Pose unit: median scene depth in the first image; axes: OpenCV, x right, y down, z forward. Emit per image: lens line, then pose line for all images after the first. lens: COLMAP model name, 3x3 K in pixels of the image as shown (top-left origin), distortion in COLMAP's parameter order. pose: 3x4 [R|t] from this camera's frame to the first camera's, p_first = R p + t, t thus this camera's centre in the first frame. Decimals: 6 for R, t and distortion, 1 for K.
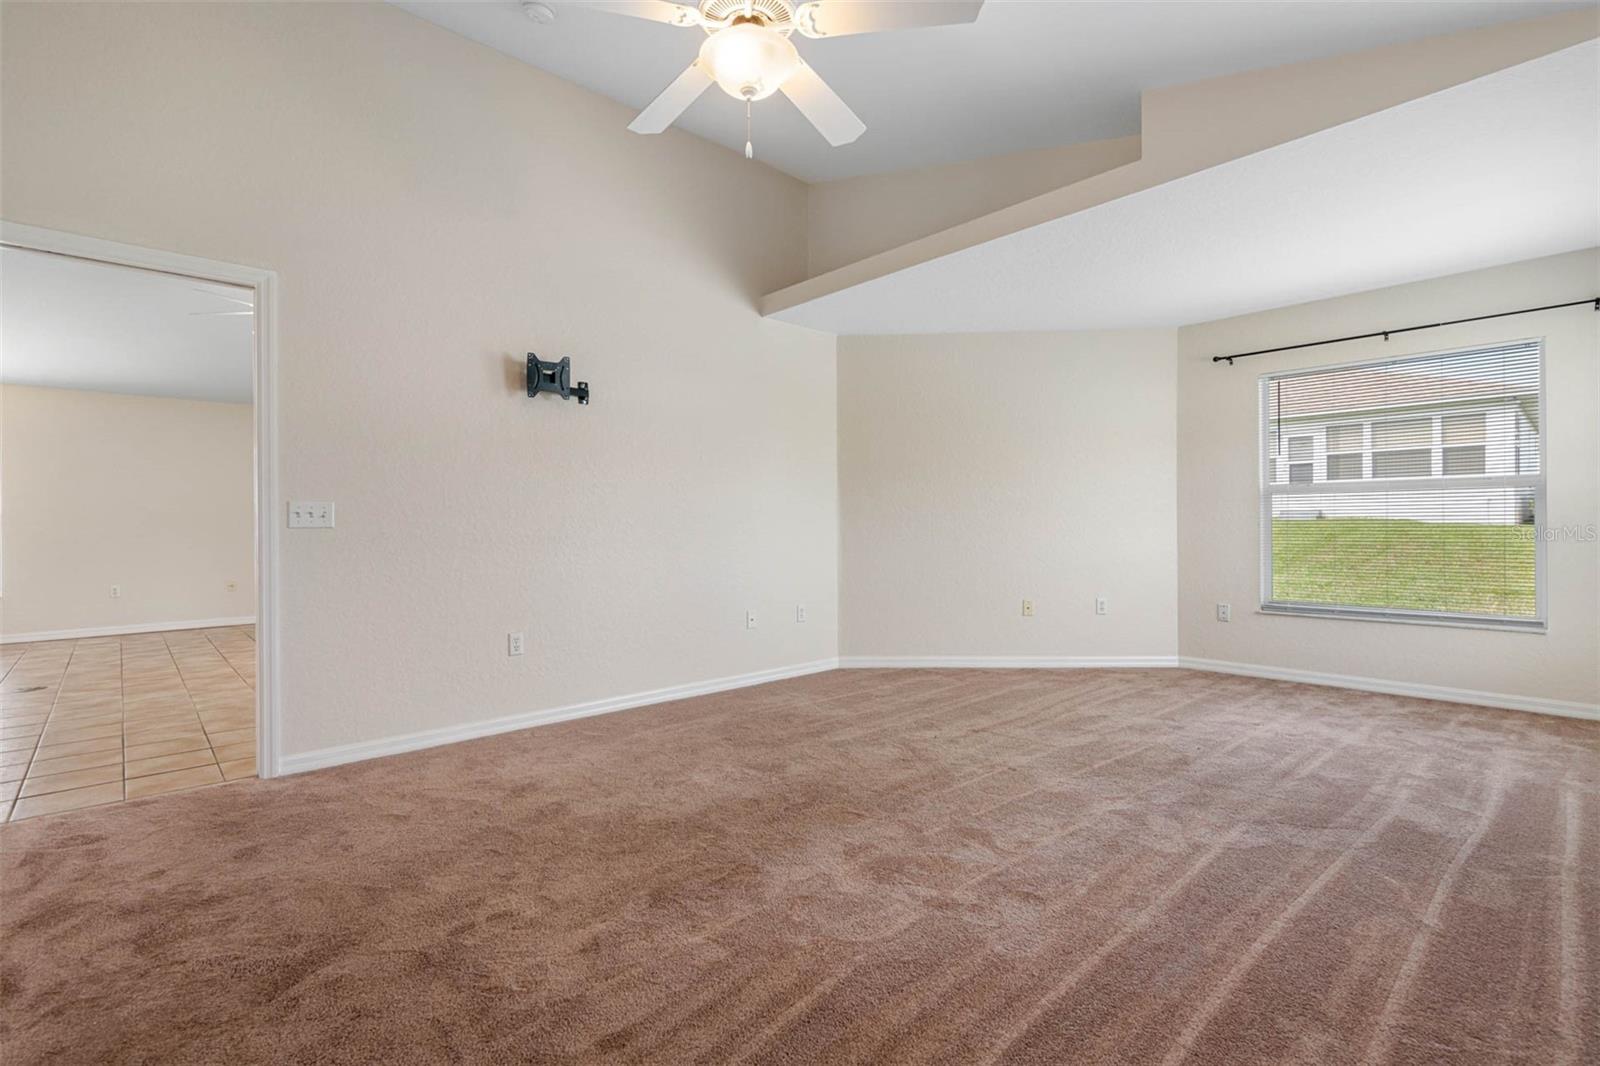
lens RADIAL K [[728.4, 0, 811.3], [0, 728.4, 526.5], [0, 0, 1]] dist [-0.002865, 0.000294]
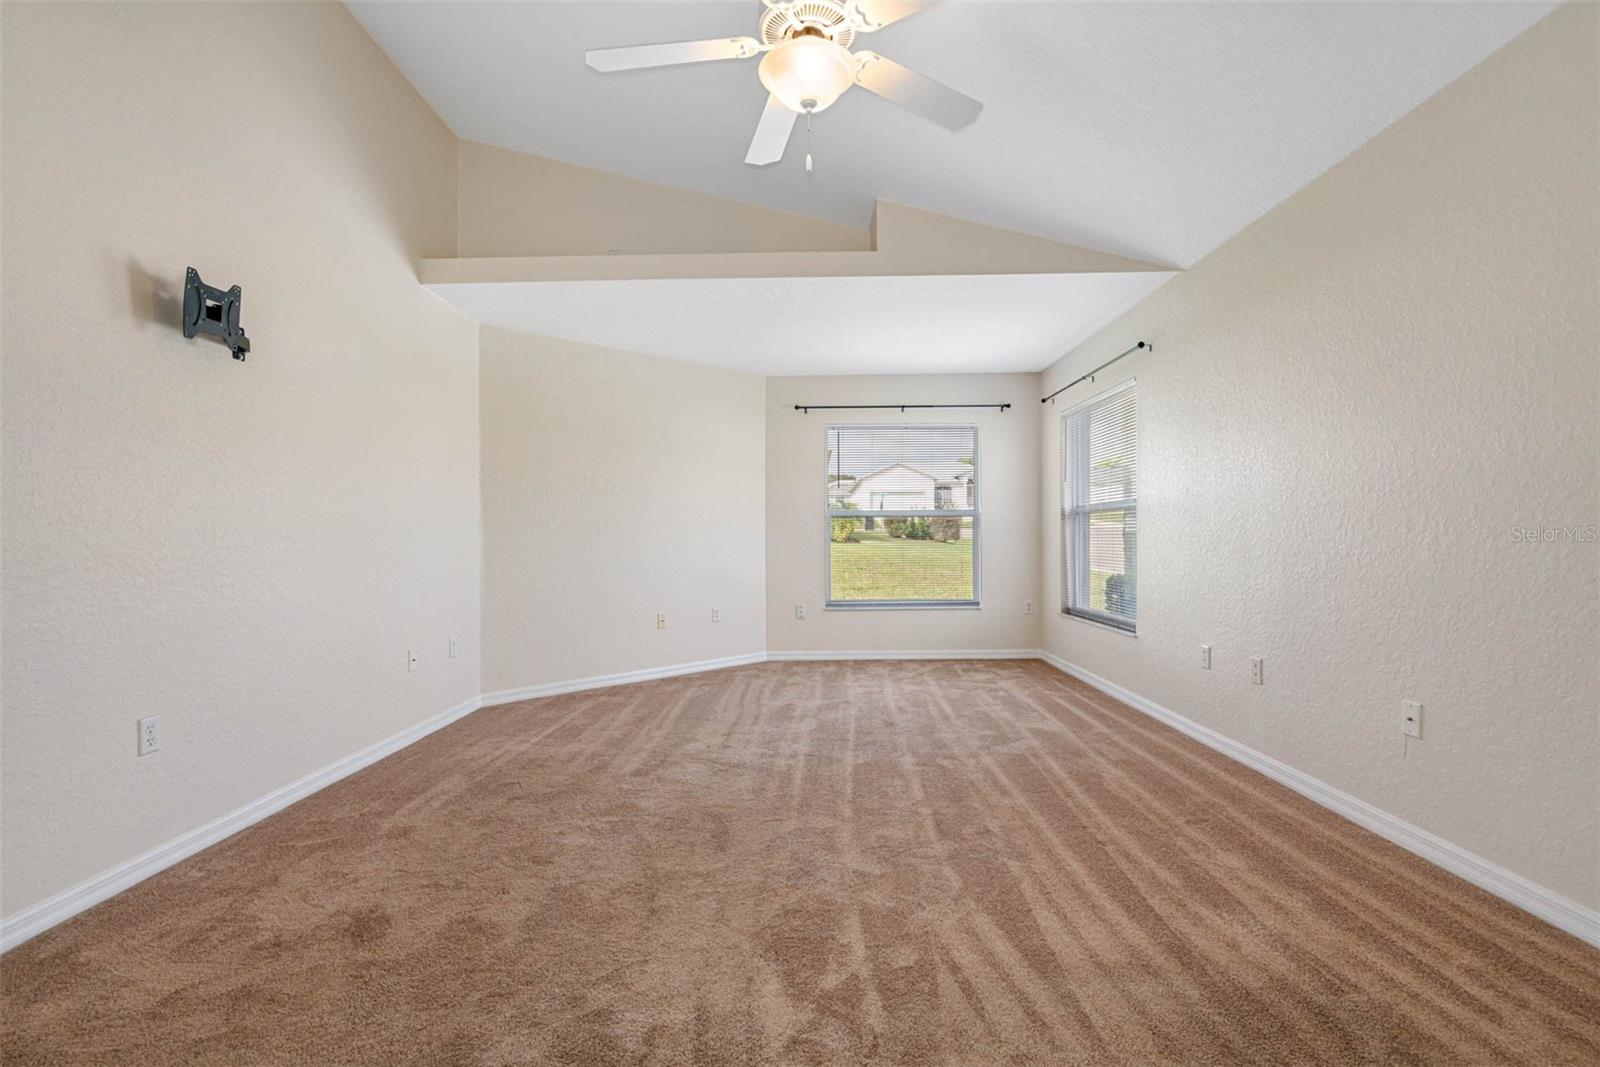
lens RADIAL K [[732.2, 0, 799.4], [0, 732.2, 541.3], [0, 0, 1]] dist [-0.010197, 0.005236]
pose [[0.696608, -0.000414, 0.717452, -0.465928], [0.004091, 0.999986, -0.003394, 0.002791], [-0.717440, 0.005299, 0.696600, 0.179789]]
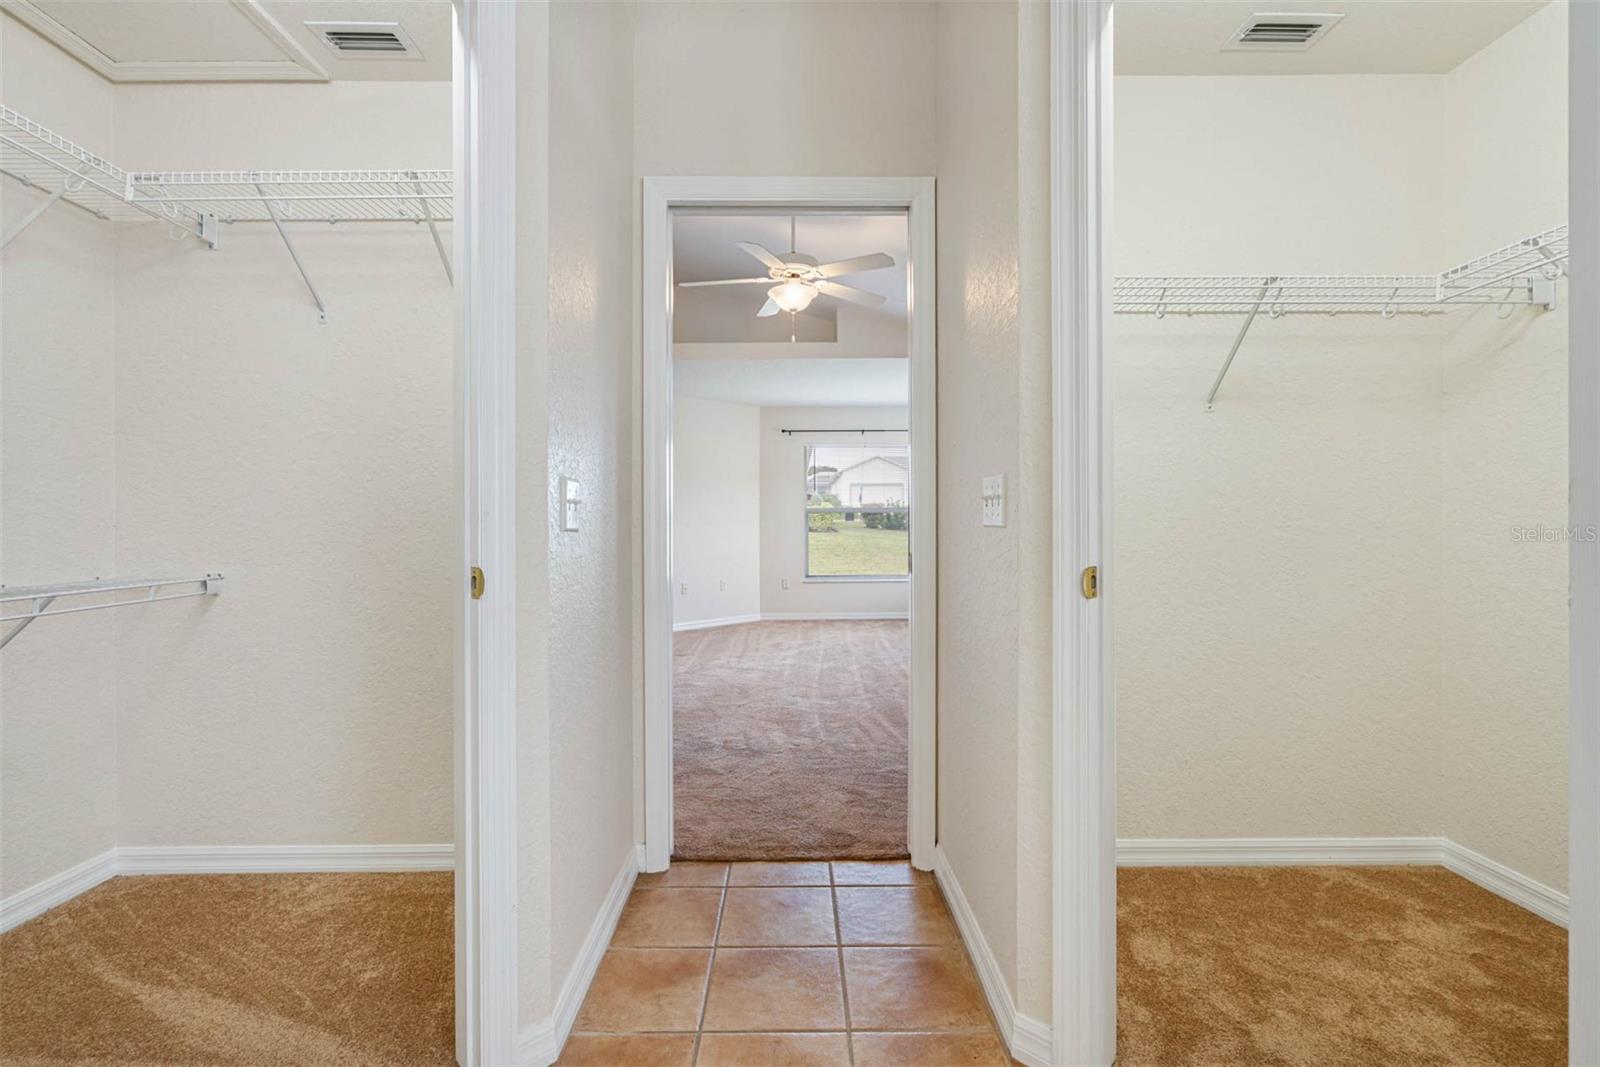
lens RADIAL K [[732.2, 0, 799.4], [0, 732.2, 541.3], [0, 0, 1]] dist [-0.010197, 0.005236]
pose [[0.678790, -0.009810, 0.734267, -0.905356], [0.003661, 0.999944, 0.009975, 0.007860], [-0.734323, -0.004082, 0.678788, -0.229932]]
